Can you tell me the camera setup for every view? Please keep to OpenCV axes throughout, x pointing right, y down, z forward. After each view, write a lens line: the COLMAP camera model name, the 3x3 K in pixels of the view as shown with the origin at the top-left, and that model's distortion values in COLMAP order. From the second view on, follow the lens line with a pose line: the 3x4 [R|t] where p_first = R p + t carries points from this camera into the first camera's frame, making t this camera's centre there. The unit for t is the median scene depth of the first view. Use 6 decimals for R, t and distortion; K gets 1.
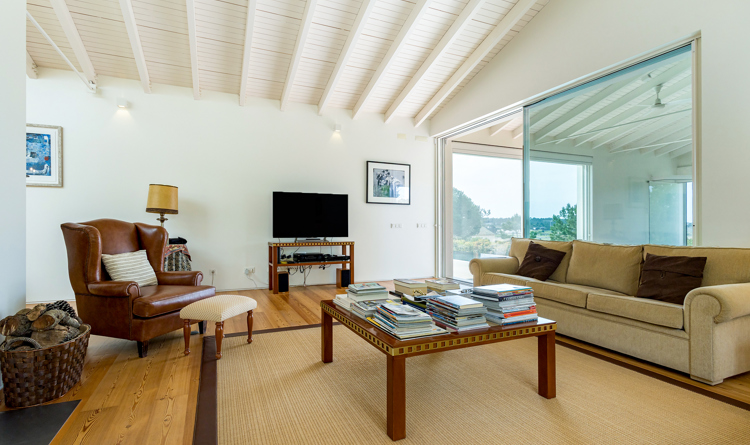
lens RADIAL K [[359.4, 0, 372.2], [0, 359.4, 222.4], [0, 0, 1]] dist [0.015620, -0.000694]
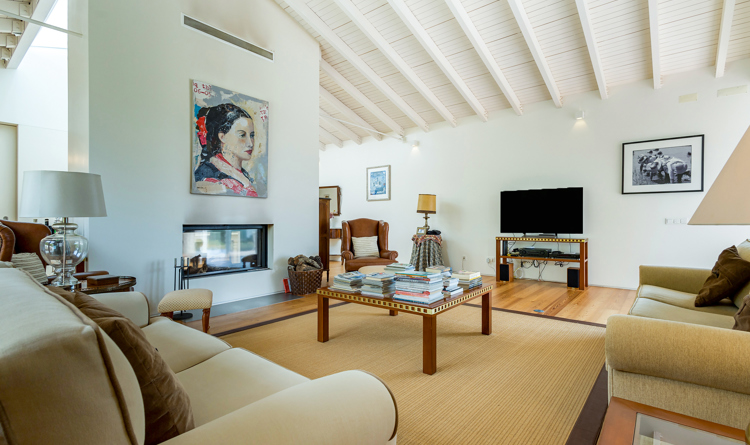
lens RADIAL K [[359.4, 0, 376.8], [0, 359.4, 223.5], [0, 0, 1]] dist [0.015620, -0.000694]
pose [[0.463396, 0.002891, -0.886147, 0.528831], [0.011142, 0.999897, 0.009088, 0.000037], [0.886081, -0.014085, 0.463316, 0.121032]]
